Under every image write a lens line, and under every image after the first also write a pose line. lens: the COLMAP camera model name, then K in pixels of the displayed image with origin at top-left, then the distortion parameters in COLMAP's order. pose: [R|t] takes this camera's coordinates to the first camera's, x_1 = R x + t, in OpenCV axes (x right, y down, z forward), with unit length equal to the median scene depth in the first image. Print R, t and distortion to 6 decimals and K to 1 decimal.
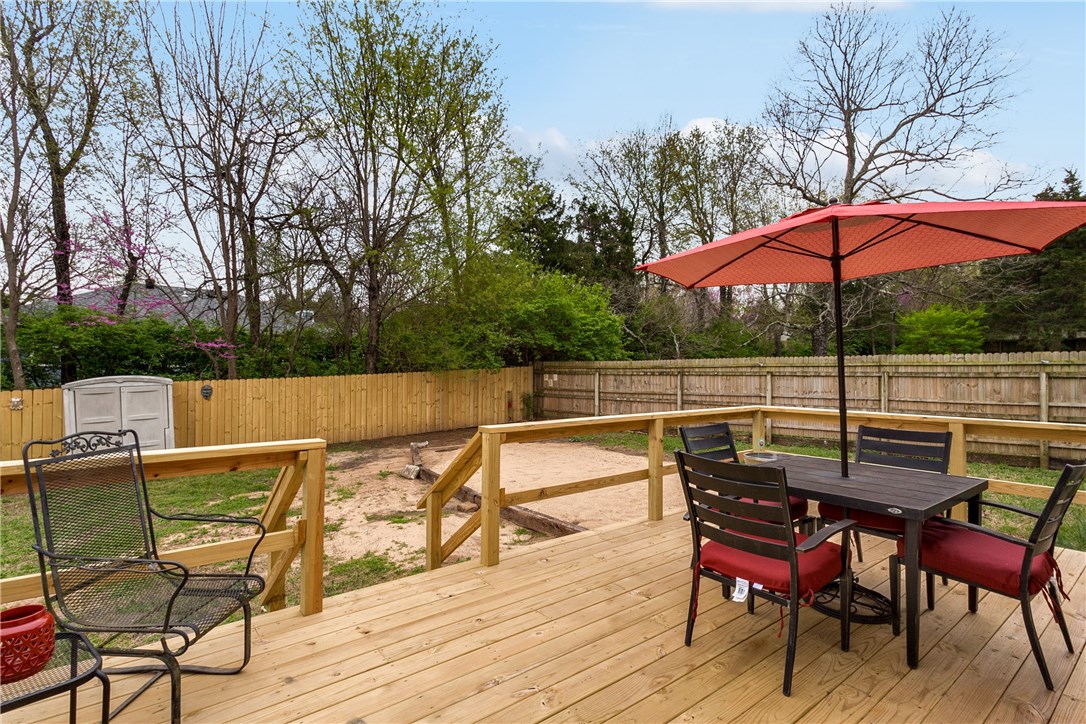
lens RADIAL K [[525.7, 0, 544.8], [0, 525.7, 365.3], [0, 0, 1]] dist [-0.003597, 0.000275]
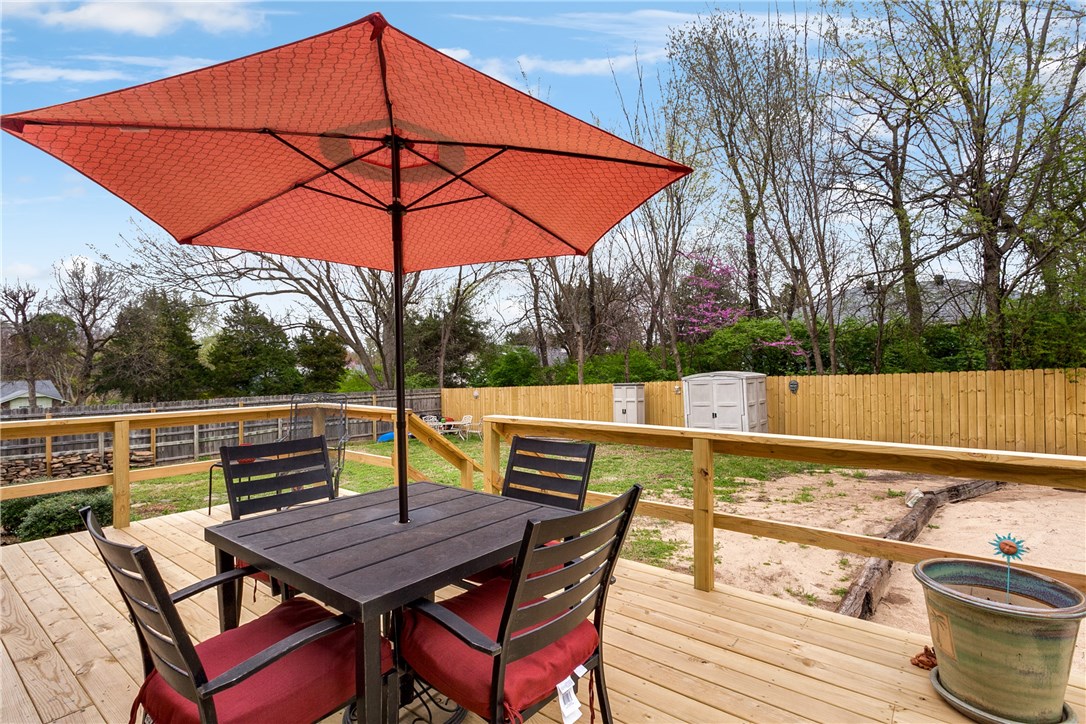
lens RADIAL K [[525.7, 0, 543.8], [0, 525.7, 366.2], [0, 0, 1]] dist [-0.003597, 0.000275]
pose [[0.235708, -0.004243, -0.971815, 0.288709], [0.015838, 0.999874, -0.000524, 0.000421], [0.971695, -0.015268, 0.235746, 0.225072]]
